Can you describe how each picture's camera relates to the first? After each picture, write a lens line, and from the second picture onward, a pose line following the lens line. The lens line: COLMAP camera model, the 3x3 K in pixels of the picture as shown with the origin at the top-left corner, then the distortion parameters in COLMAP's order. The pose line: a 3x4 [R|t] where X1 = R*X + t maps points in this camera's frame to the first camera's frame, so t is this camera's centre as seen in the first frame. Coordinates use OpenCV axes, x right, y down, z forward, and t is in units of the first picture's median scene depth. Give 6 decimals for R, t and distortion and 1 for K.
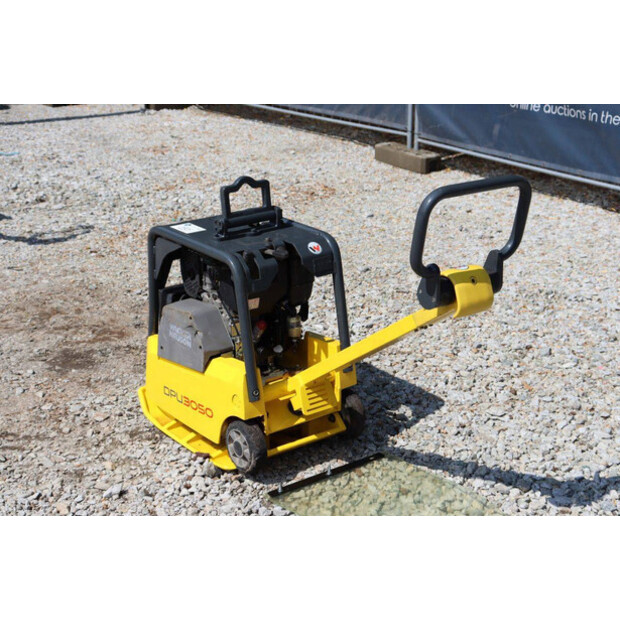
lens RADIAL K [[1115.2, 0, 300.4], [0, 1115.2, 310.3], [0, 0, 1]] dist [0.171739, 0.350335]
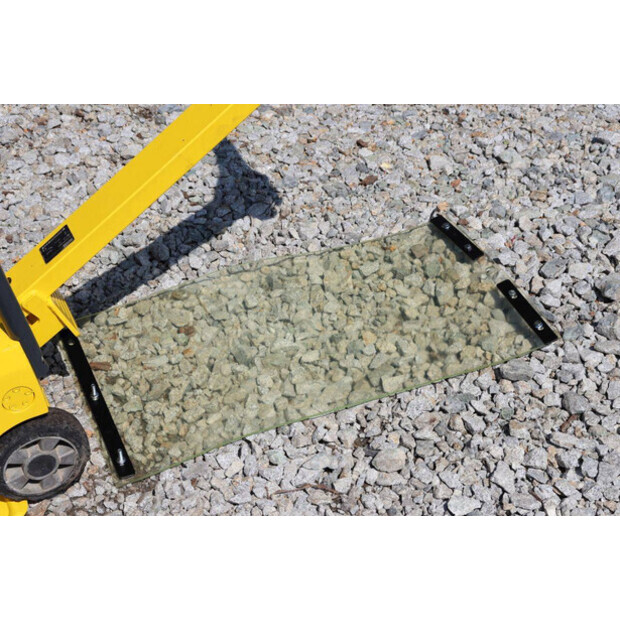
lens RADIAL K [[1211.9, 0, 311.8], [0, 1211.9, 312.2], [0, 0, 1]] dist [0.241243, 0.440525]
pose [[0.224124, -0.609695, 0.760289, -0.403742], [0.340719, 0.779925, 0.525002, -0.187429], [-0.913060, 0.141379, 0.382535, 0.605385]]
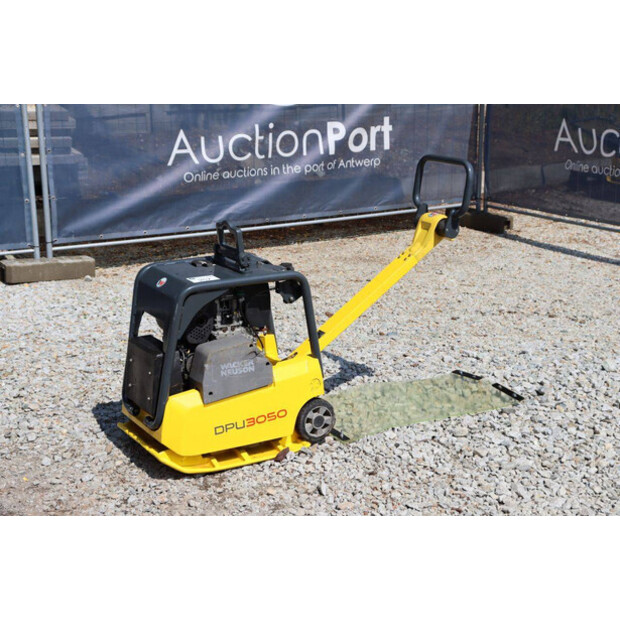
lens RADIAL K [[1168.8, 0, 313.9], [0, 1168.8, 311.0], [0, 0, 1]] dist [0.205671, 0.444698]
pose [[0.117467, -0.249455, 0.961236, -1.200472], [0.327525, 0.923511, 0.199639, -0.237211], [-0.937512, 0.291377, 0.190185, 0.675763]]
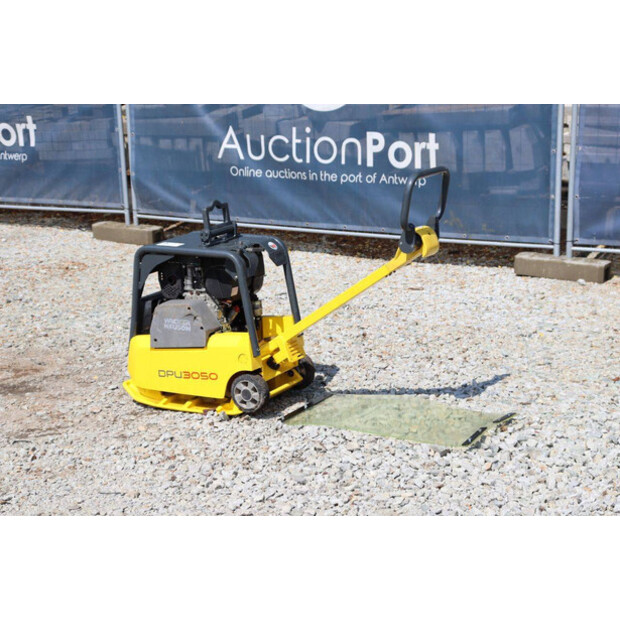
lens RADIAL K [[1386.2, 0, 310.0], [0, 1386.2, 310.0], [0, 0, 1]] dist [0.315404, 0.874898]
pose [[0.915216, -0.111178, 0.387324, -0.586686], [0.157519, 0.983413, -0.089924, 0.174411], [-0.370902, 0.143310, 0.917548, -0.551324]]
